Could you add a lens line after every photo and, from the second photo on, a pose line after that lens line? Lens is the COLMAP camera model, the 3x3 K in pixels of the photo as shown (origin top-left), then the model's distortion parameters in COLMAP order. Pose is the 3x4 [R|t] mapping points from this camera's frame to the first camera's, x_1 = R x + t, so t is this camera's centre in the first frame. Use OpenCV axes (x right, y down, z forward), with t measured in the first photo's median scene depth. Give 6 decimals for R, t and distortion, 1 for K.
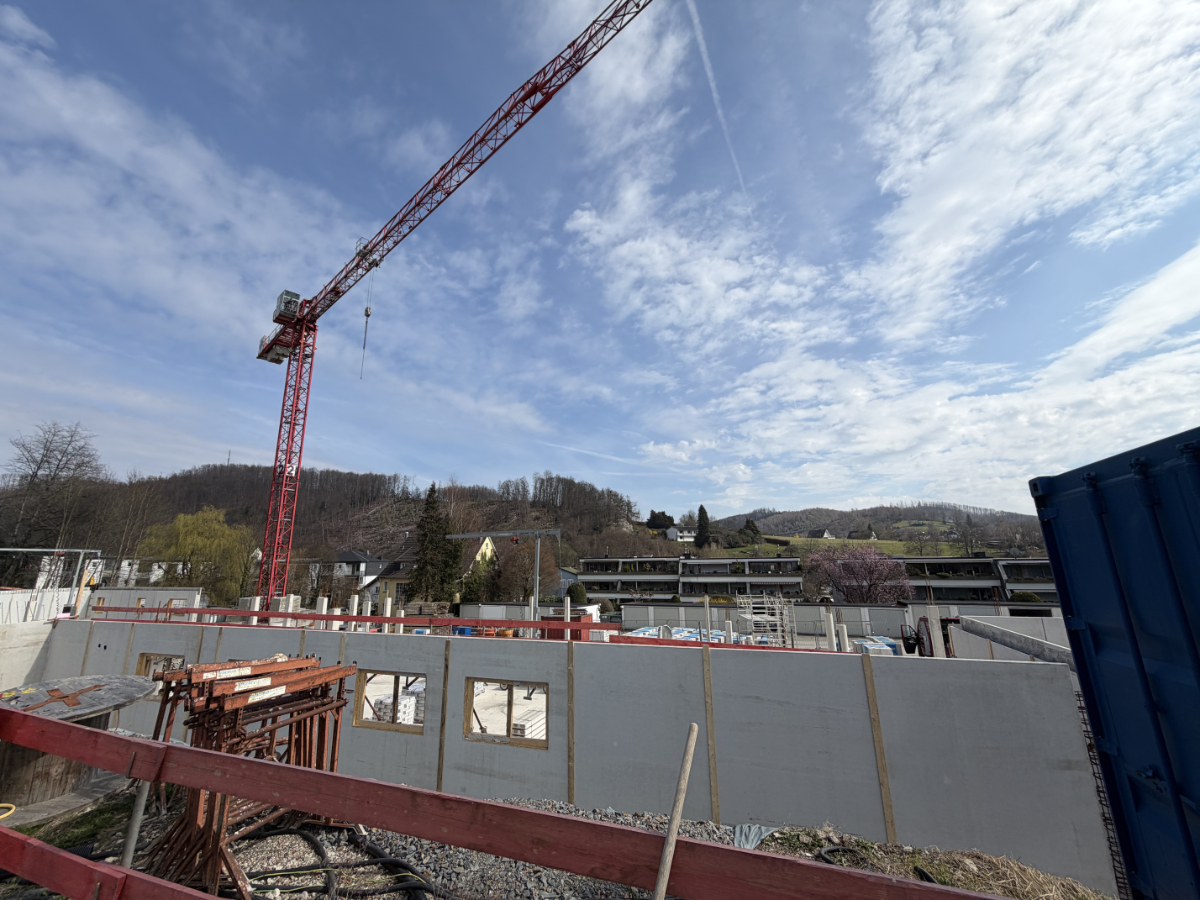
lens RADIAL K [[484.9, 0, 626.0], [0, 484.9, 444.9], [0, 0, 1]] dist [0.000055, 0.000263]
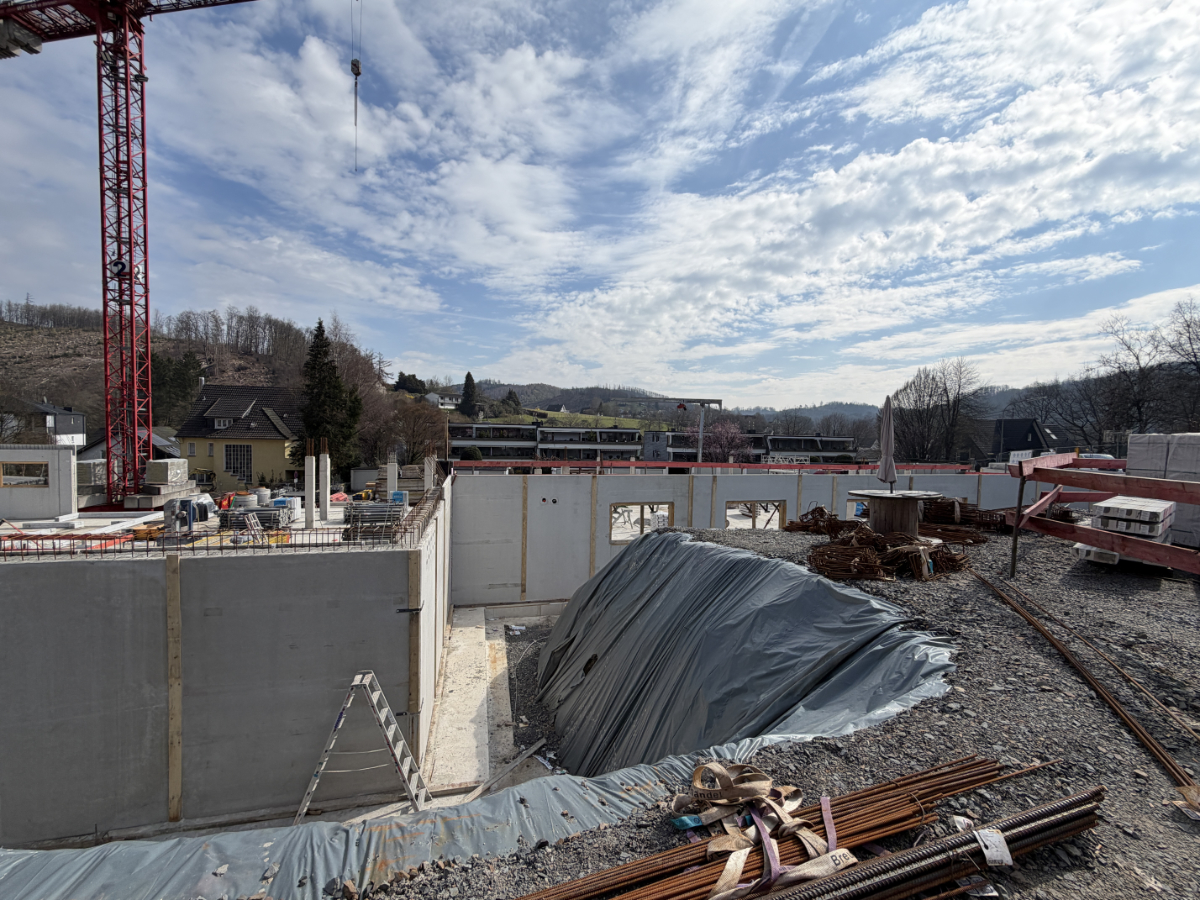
lens RADIAL K [[500.8, 0, 606.2], [0, 500.8, 447.3], [0, 0, 1]] dist [0.000543, 0.000020]
pose [[0.835964, 0.013270, 0.548623, -0.157743], [-0.157723, 0.963339, 0.217030, 0.010043], [-0.525630, -0.267960, 0.807410, 0.021542]]
